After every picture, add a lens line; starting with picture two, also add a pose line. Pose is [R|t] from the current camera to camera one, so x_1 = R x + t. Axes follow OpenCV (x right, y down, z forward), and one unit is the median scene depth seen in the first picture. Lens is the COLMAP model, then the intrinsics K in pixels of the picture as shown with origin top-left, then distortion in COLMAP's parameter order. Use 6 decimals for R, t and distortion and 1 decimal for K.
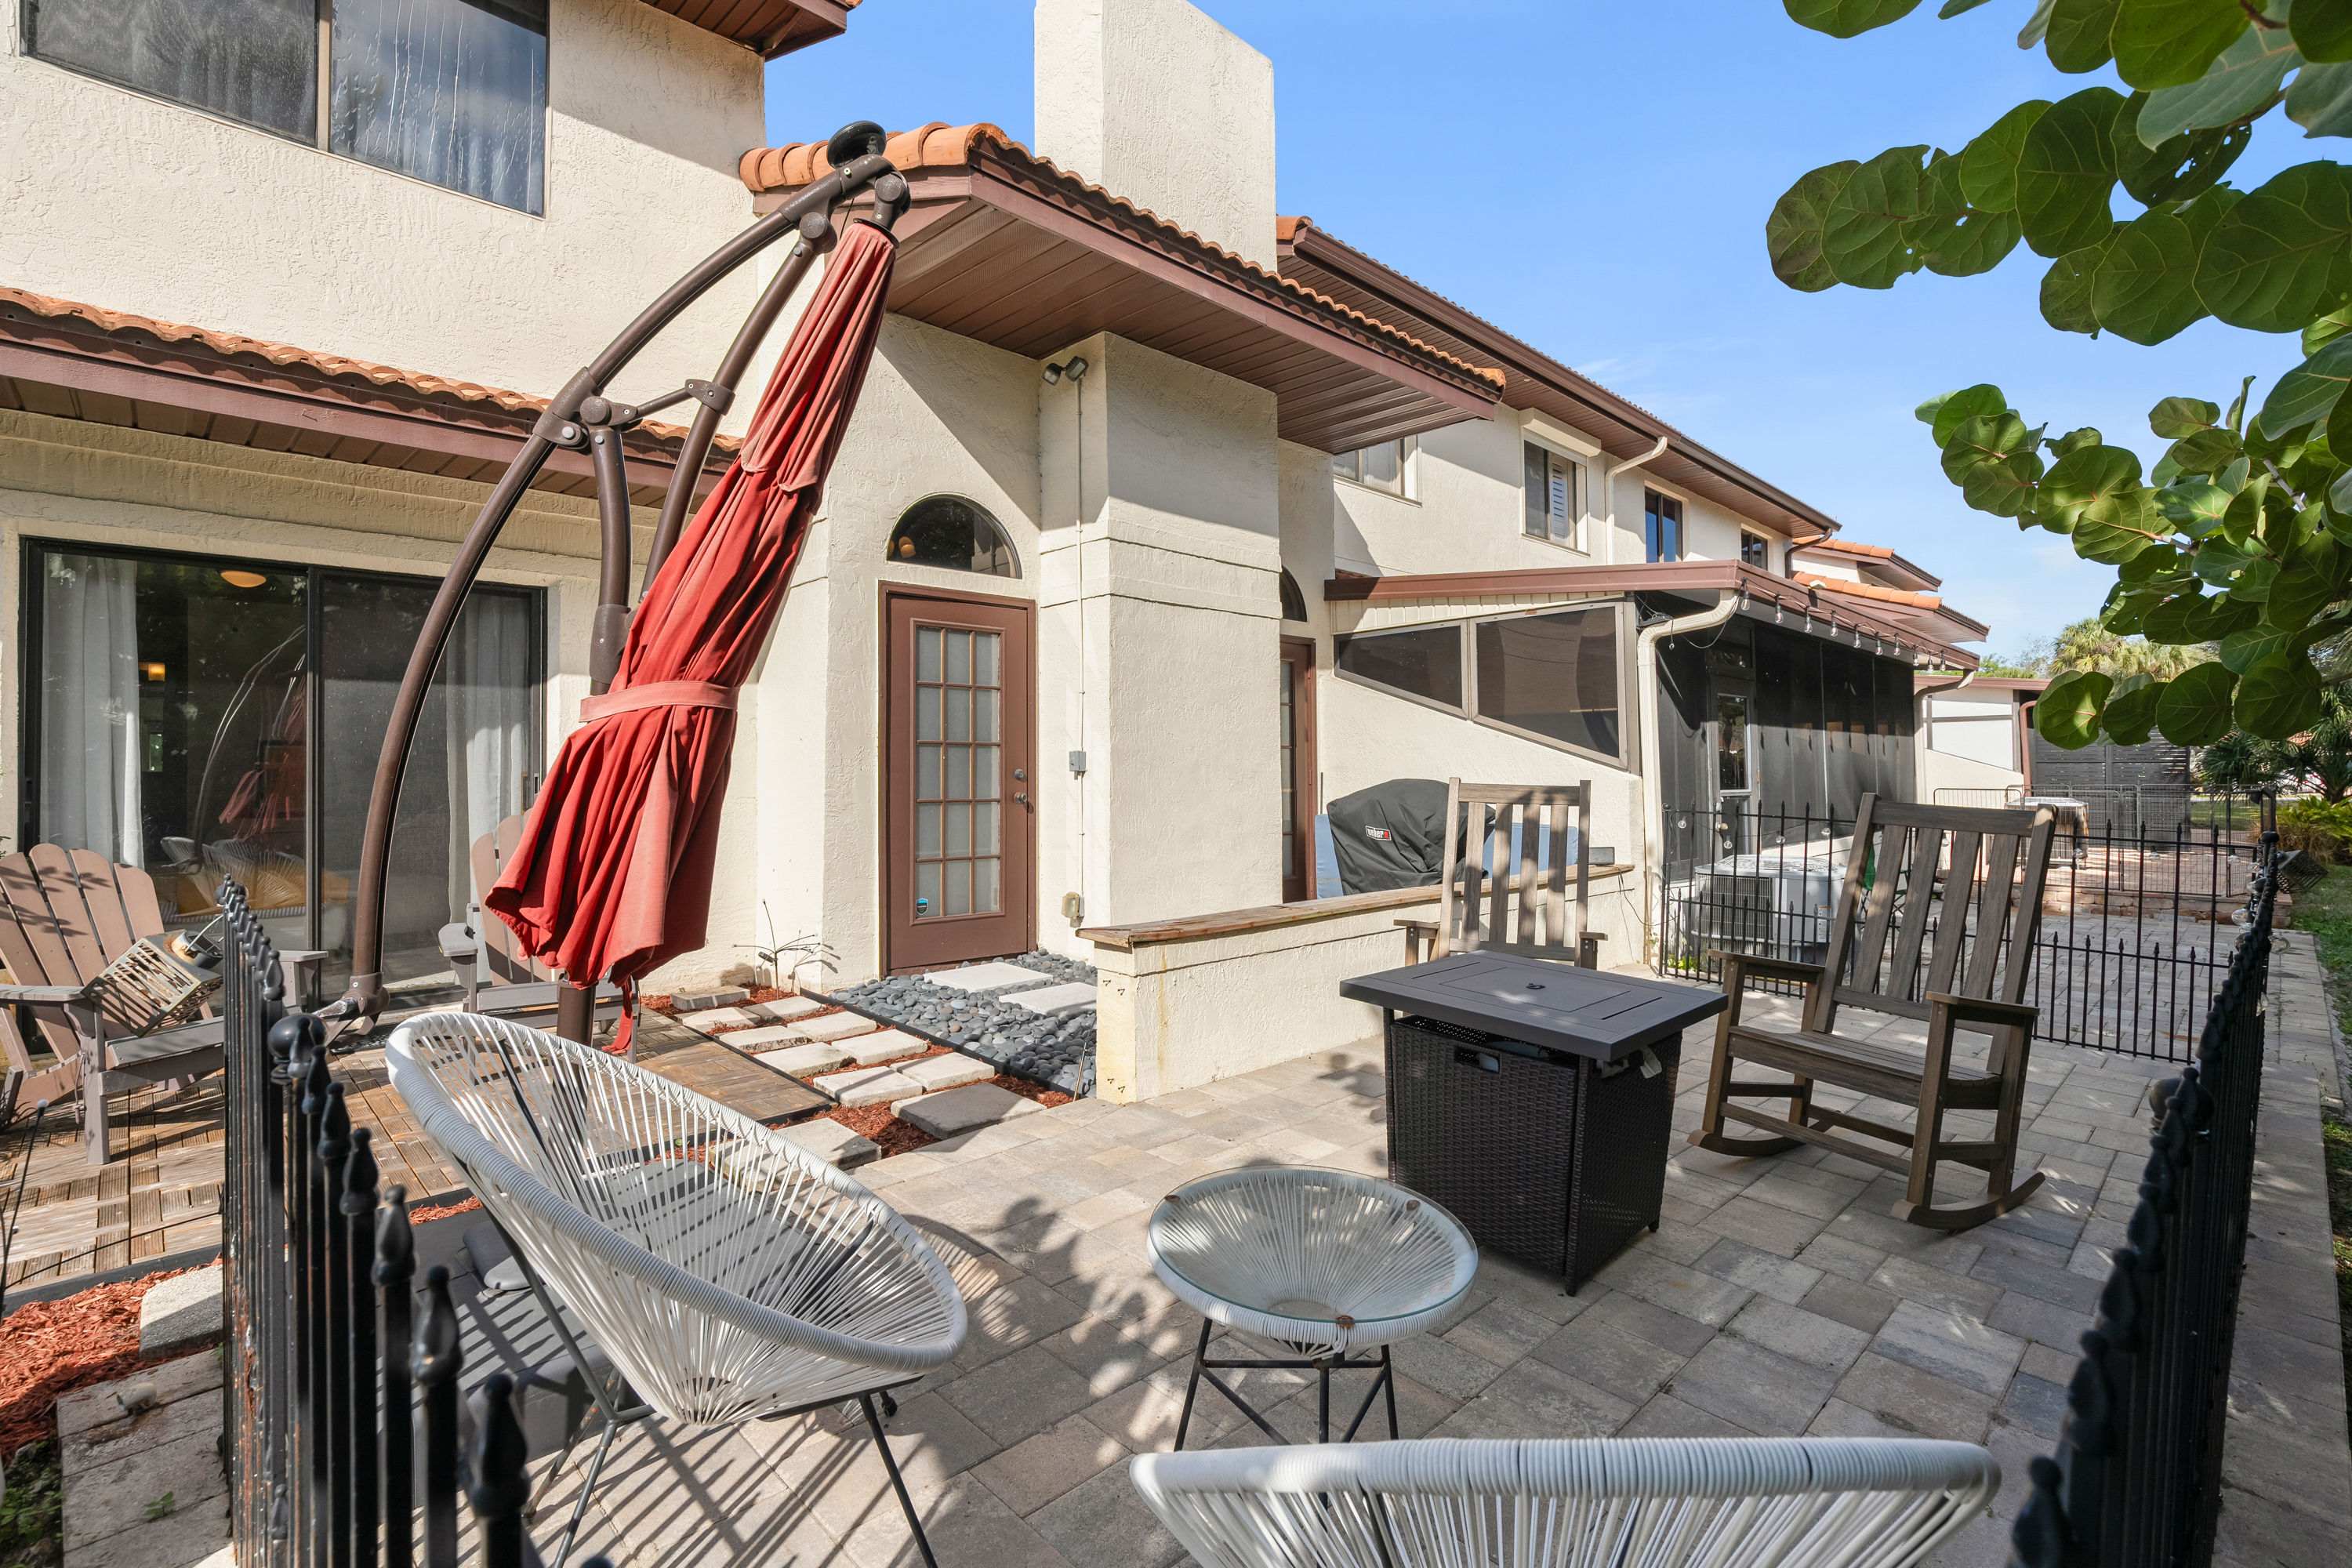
lens RADIAL K [[1107.0, 0, 1208.7], [0, 1107.0, 745.2], [0, 0, 1]] dist [-0.008086, -0.000162]
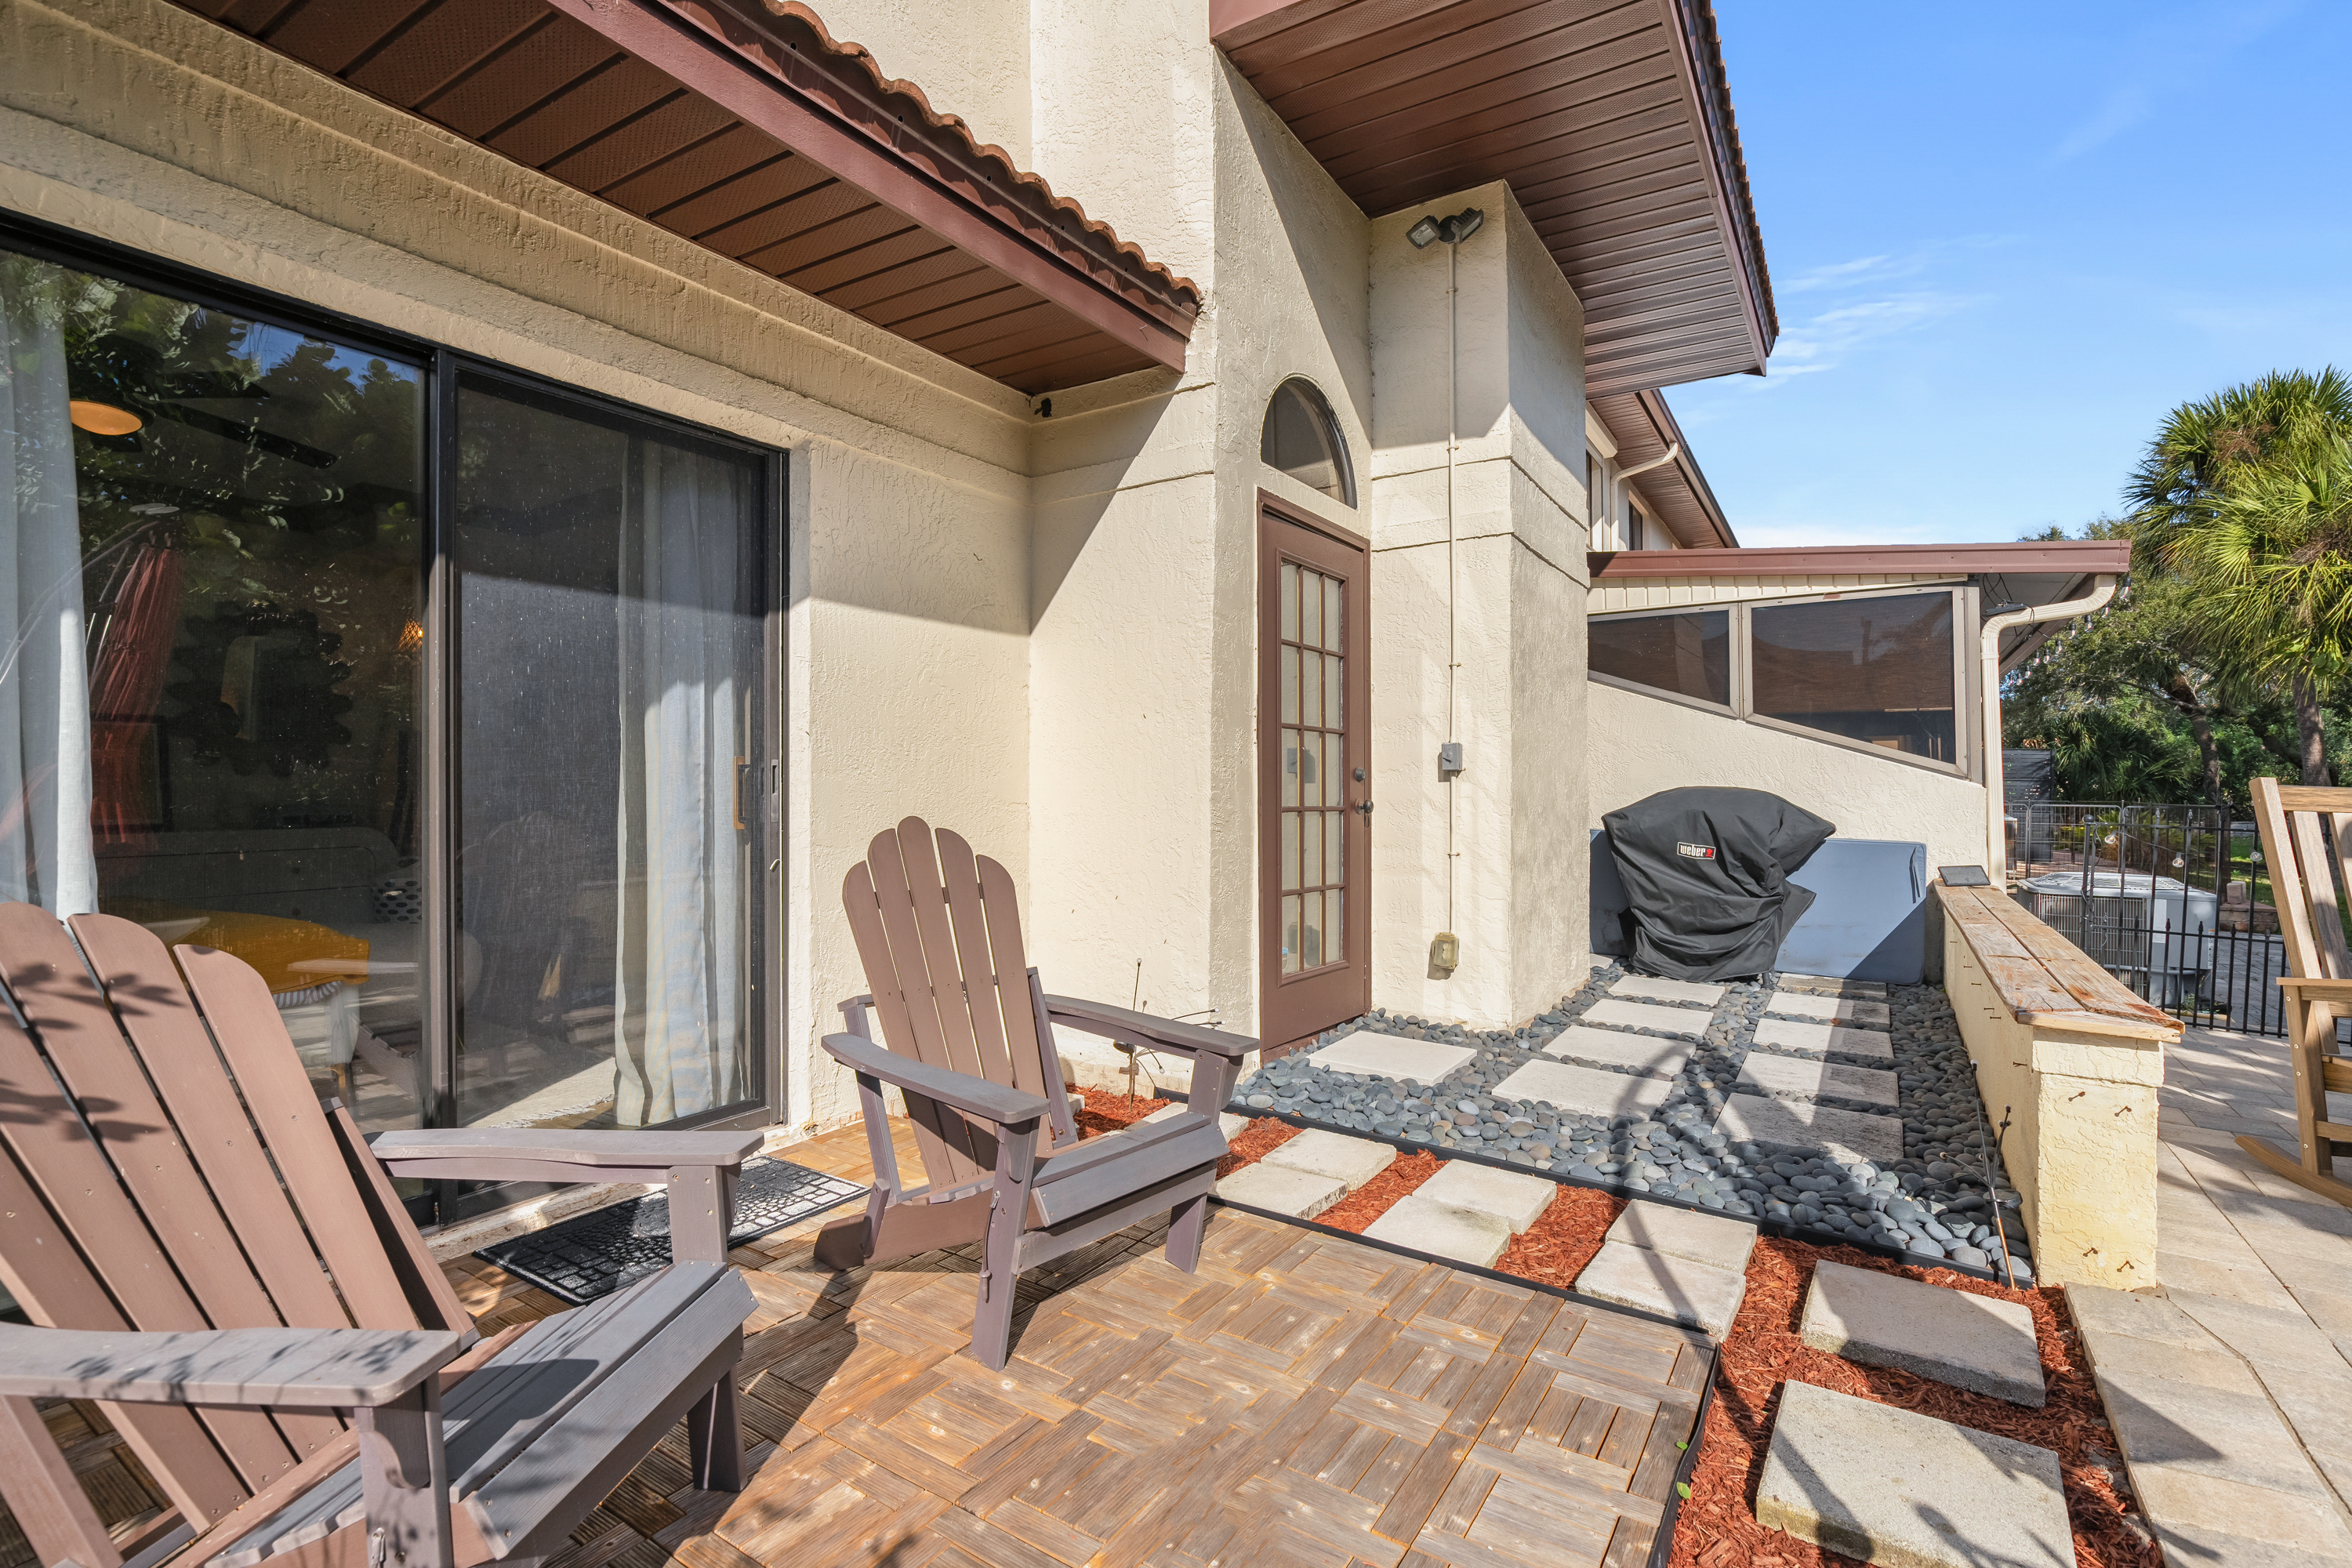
lens RADIAL K [[1086.8, 0, 1187.2], [0, 1086.8, 781.2], [0, 0, 1]] dist [-0.017564, 0.006085]
pose [[0.974601, 0.008821, 0.223775, -0.460714], [-0.012286, 0.999825, 0.014099, 0.022857], [-0.223612, -0.016491, 0.974539, 0.334309]]
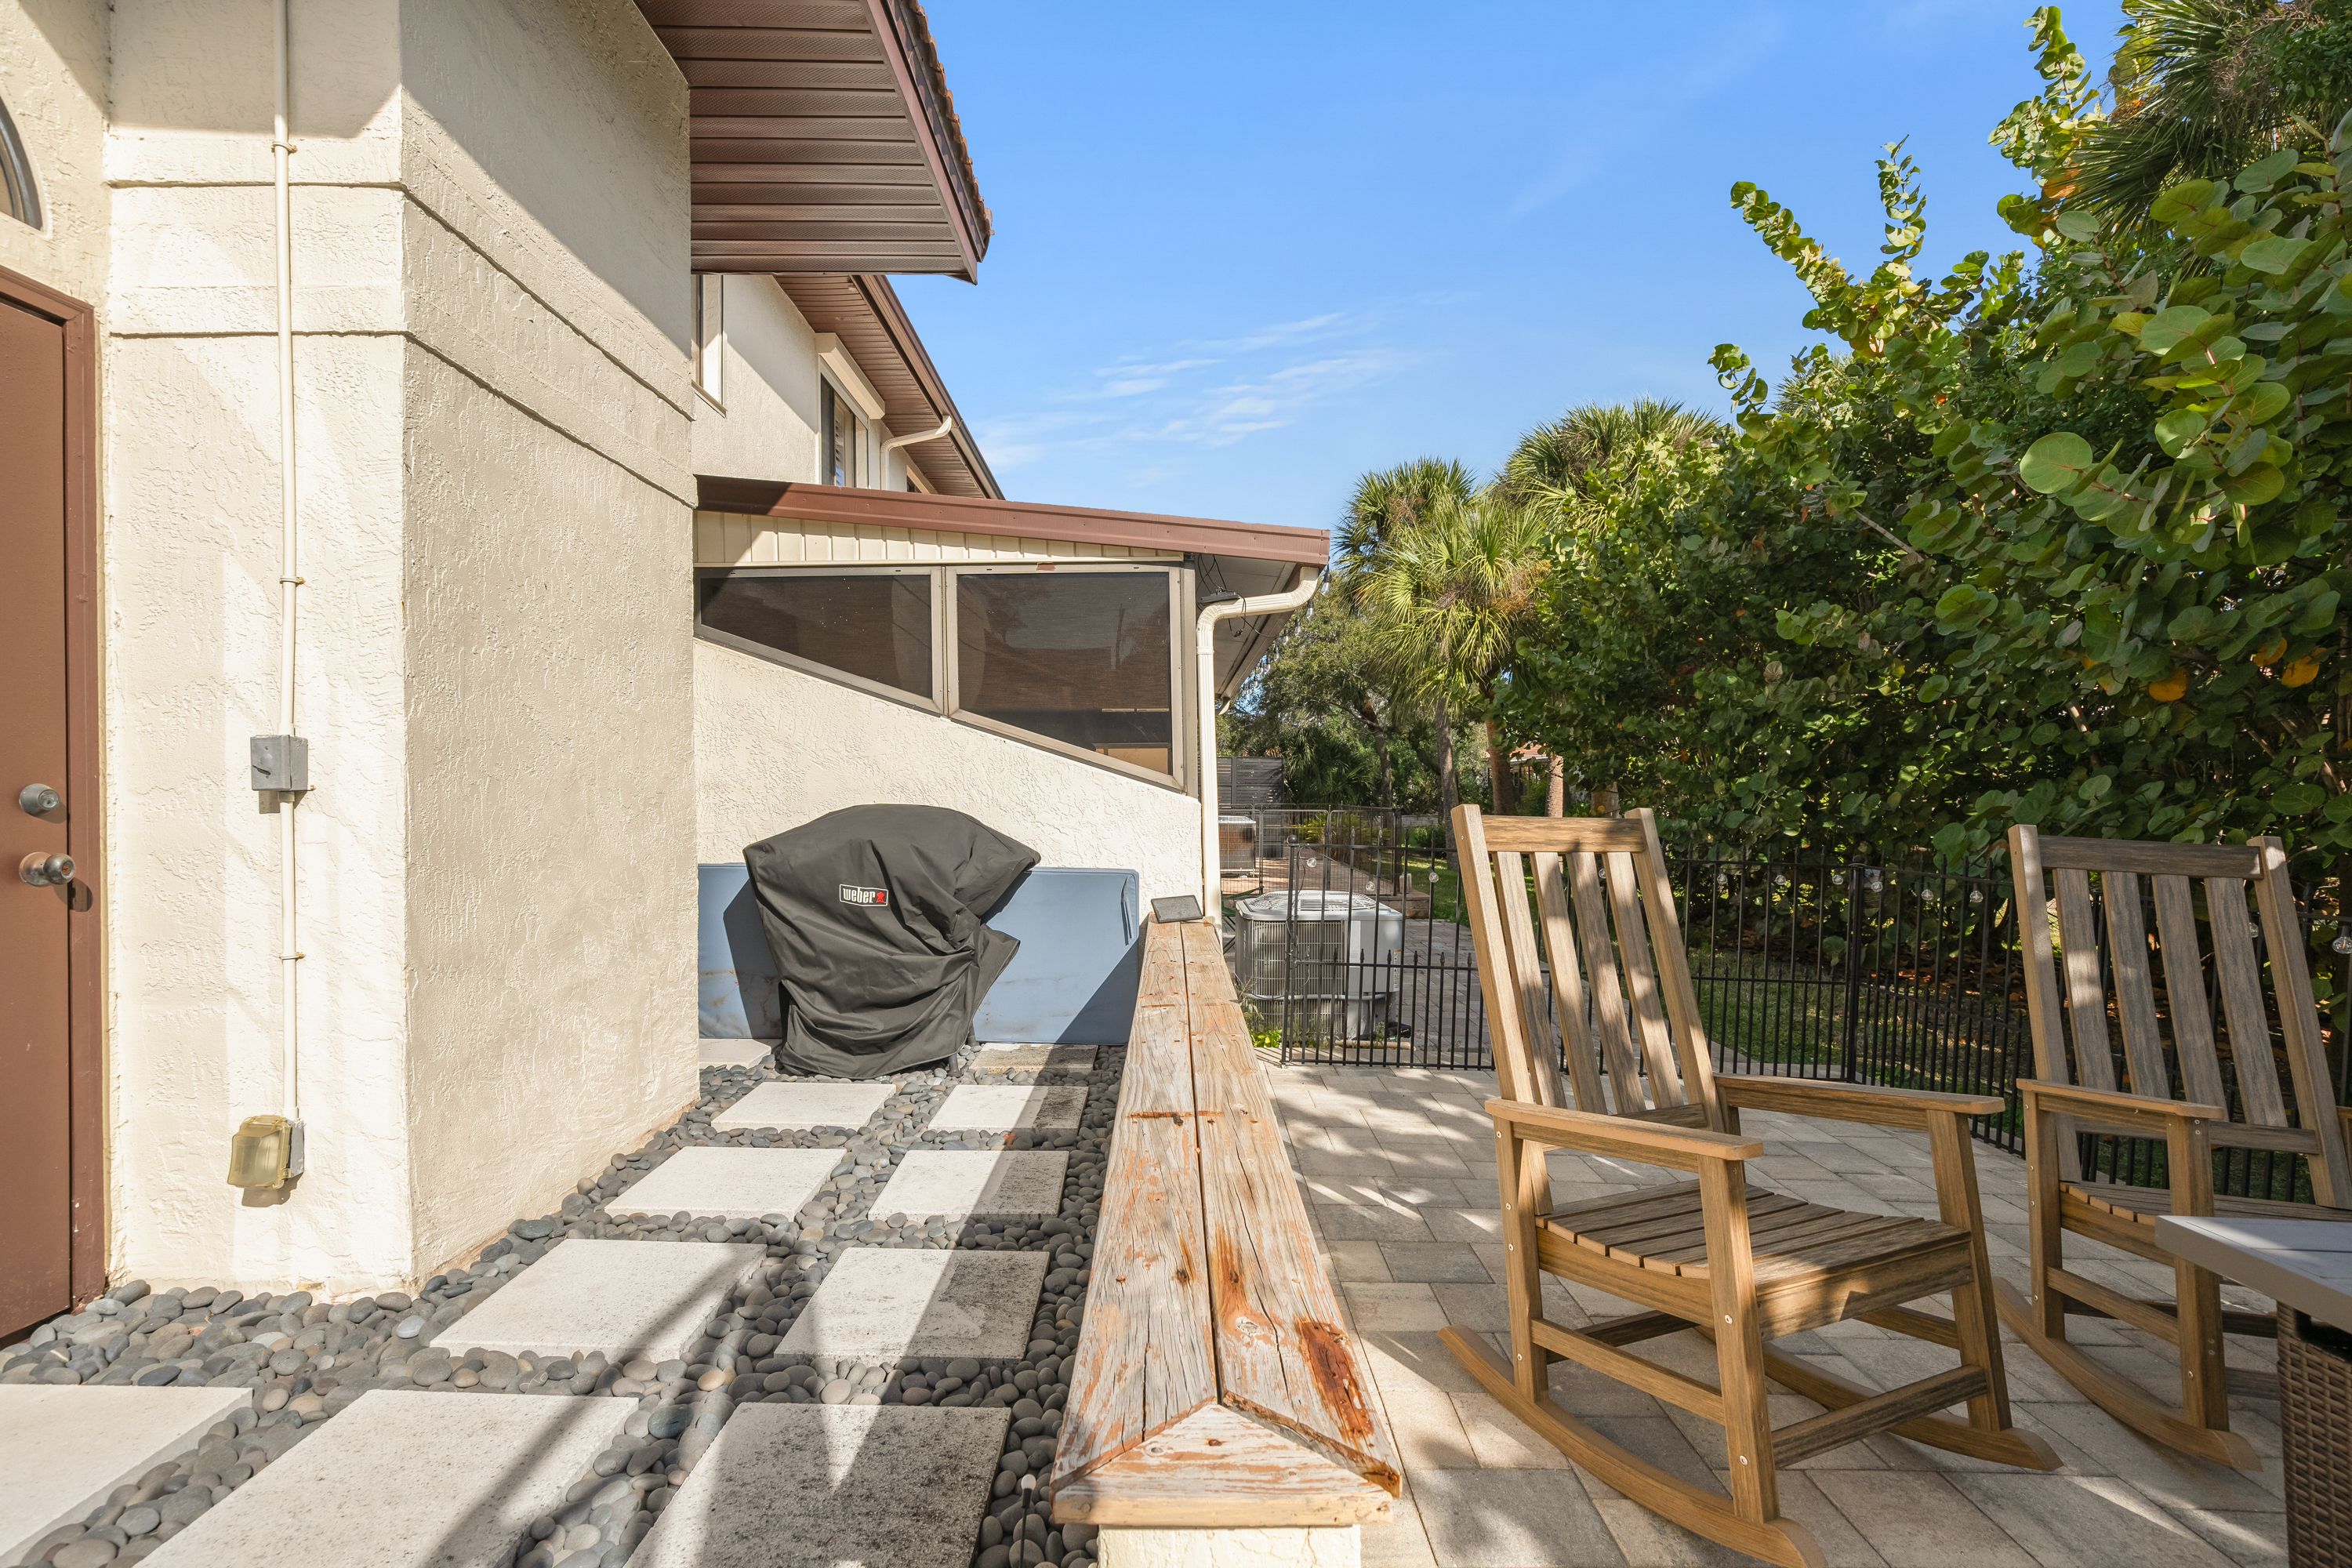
lens RADIAL K [[1084.4, 0, 1184.2], [0, 1084.4, 791.5], [0, 0, 1]] dist [-0.022272, 0.008605]
pose [[0.693739, 0.001531, 0.720224, -0.169637], [-0.015242, 0.999805, 0.012556, 0.014777], [-0.720065, -0.019688, 0.693627, 0.537342]]
